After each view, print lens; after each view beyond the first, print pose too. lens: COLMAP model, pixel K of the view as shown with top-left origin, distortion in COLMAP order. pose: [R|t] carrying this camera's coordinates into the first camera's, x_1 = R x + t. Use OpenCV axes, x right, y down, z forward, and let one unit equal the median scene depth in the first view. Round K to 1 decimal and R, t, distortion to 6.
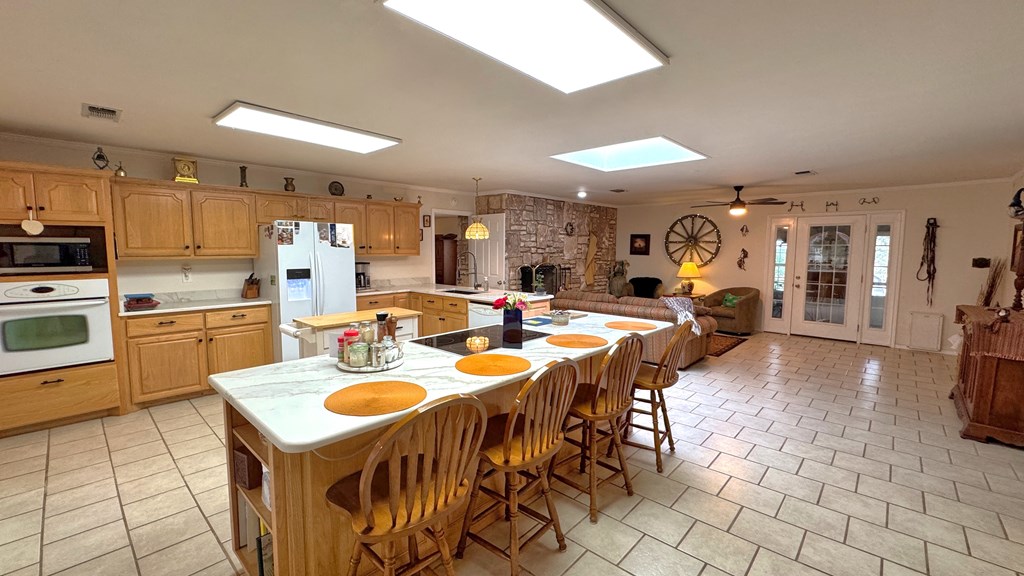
lens RADIAL K [[421.3, 0, 512.9], [0, 421.3, 286.0], [0, 0, 1]] dist [-0.001591, -0.000747]
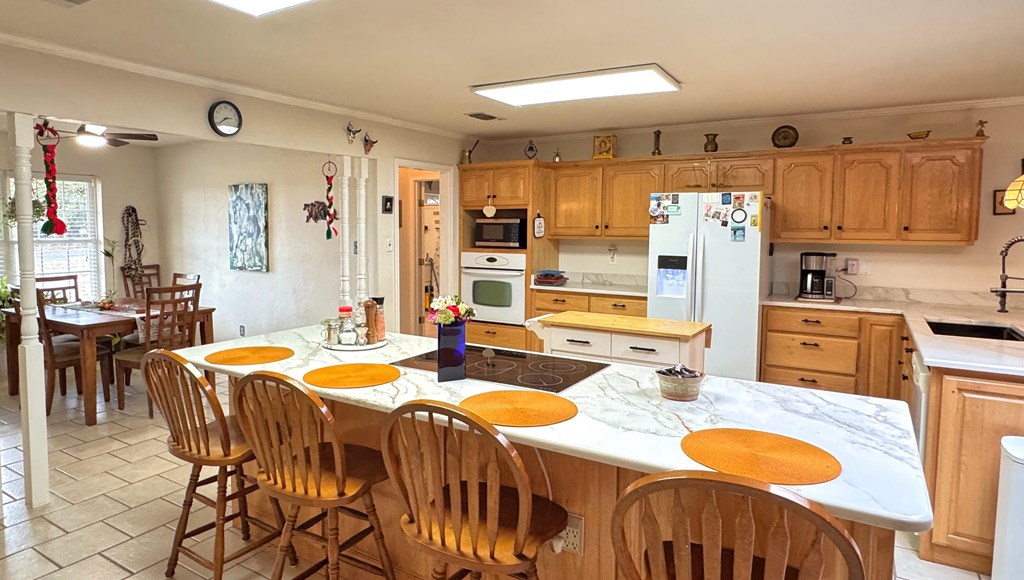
lens RADIAL K [[601.8, 0, 471.7], [0, 601.8, 265.9], [0, 0, 1]] dist [0.003033, -0.003028]
pose [[0.170395, 0.065933, -0.983168, 0.349758], [-0.092861, 0.994393, 0.050592, -0.030760], [0.980991, 0.082677, 0.175562, 0.321368]]
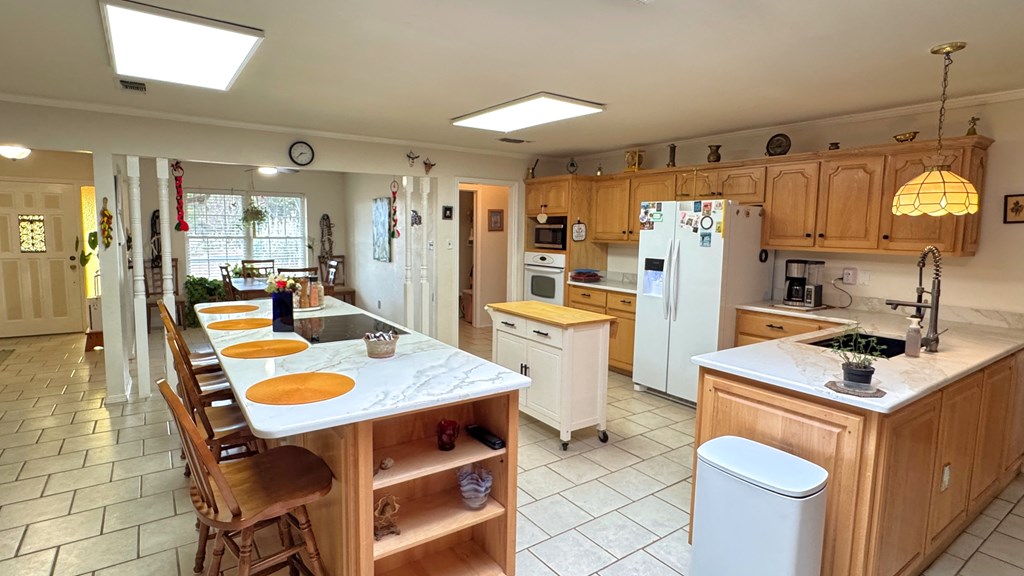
lens RADIAL K [[511.2, 0, 501.6], [0, 511.2, 281.4], [0, 0, 1]] dist [-0.004005, -0.000341]
pose [[-0.217904, 0.093721, -0.971460, 0.387087], [-0.104572, 0.987406, 0.118716, -0.059766], [0.970352, 0.127457, -0.205359, 0.646824]]
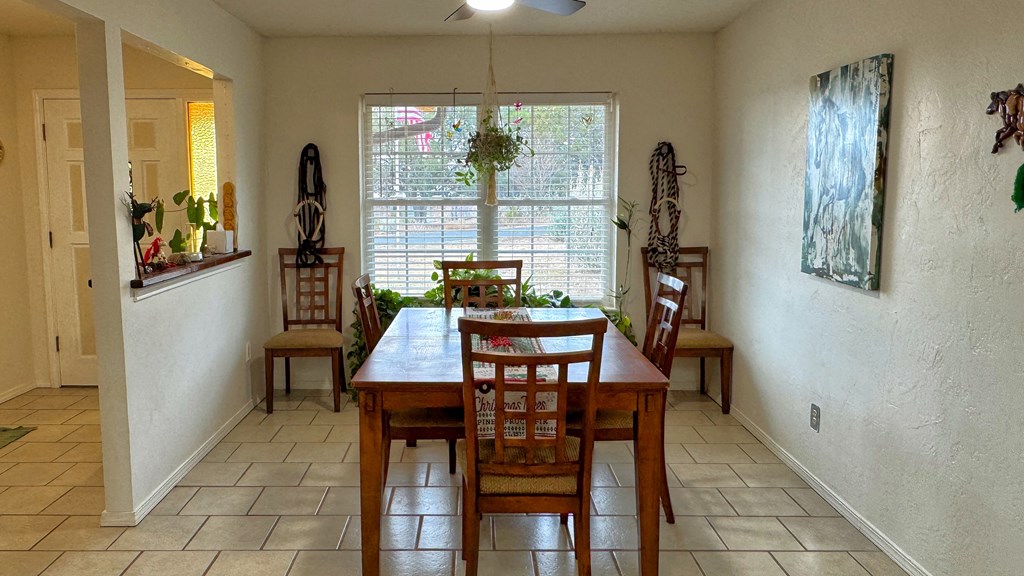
lens RADIAL K [[713.8, 0, 475.3], [0, 713.8, 253.8], [0, 0, 1]] dist [-0.006298, -0.000343]
pose [[-0.737705, 0.062691, -0.672206, -0.191517], [-0.062810, 0.984988, 0.160792, -0.018395], [0.672195, 0.160839, -0.722693, 0.315783]]
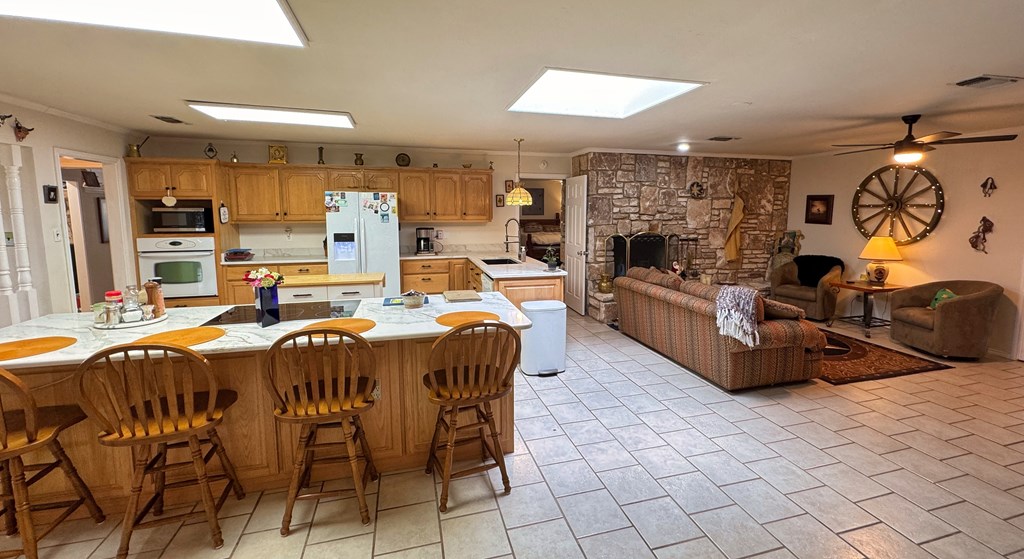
lens RADIAL K [[432.3, 0, 534.1], [0, 432.3, 255.0], [0, 0, 1]] dist [-0.001710, -0.000410]
pose [[0.858705, 0.053660, -0.509654, 0.383447], [-0.046631, 0.998559, 0.026569, -0.025703], [0.510345, 0.000951, 0.859969, 0.174893]]
